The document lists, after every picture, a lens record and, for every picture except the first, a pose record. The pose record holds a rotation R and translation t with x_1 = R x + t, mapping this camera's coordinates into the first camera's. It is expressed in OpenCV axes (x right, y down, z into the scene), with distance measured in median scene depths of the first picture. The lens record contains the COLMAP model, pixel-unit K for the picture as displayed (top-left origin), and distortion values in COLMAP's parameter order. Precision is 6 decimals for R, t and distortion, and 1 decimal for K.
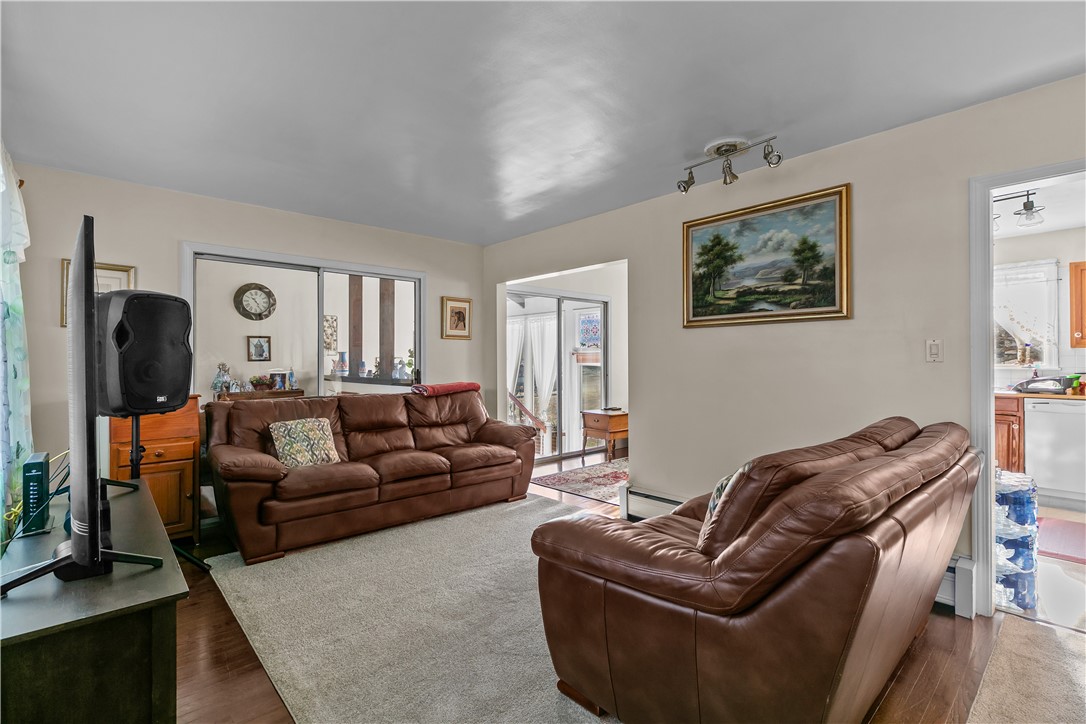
lens RADIAL K [[497.4, 0, 549.9], [0, 497.4, 364.7], [0, 0, 1]] dist [0.003361, 0.000384]
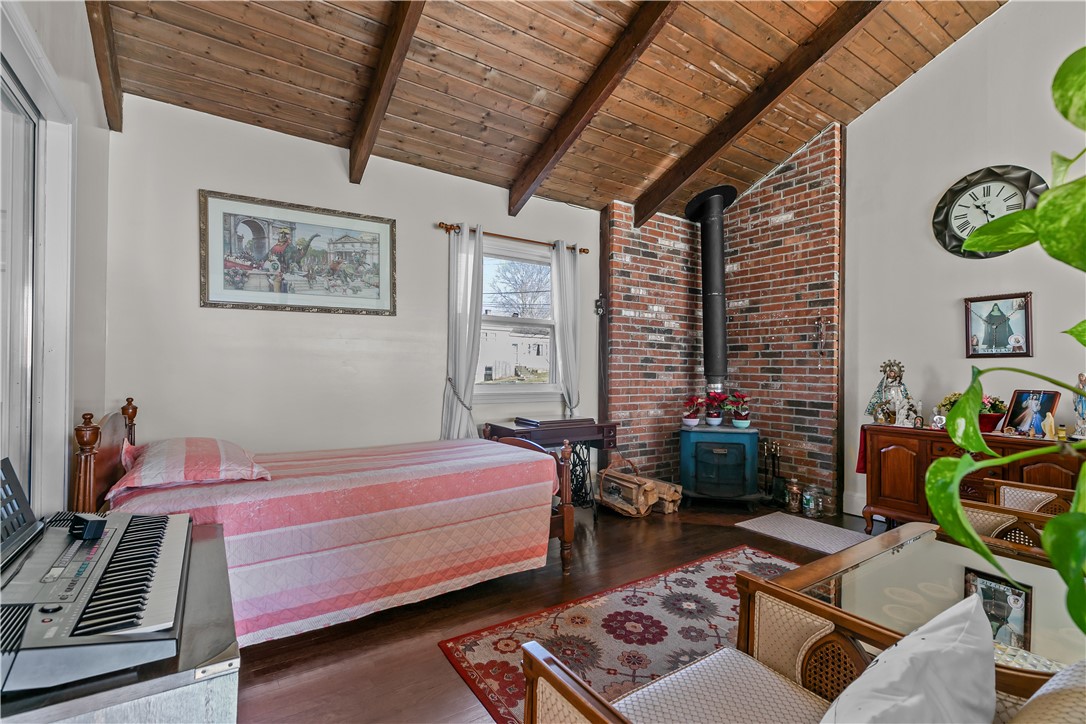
lens RADIAL K [[497.4, 0, 549.9], [0, 497.4, 364.7], [0, 0, 1]] dist [0.003361, 0.000384]
pose [[-0.144237, -0.003332, -0.989538, -1.418215], [-0.012199, 0.999924, -0.001589, 0.040174], [0.989468, 0.011842, -0.144267, 7.475832]]
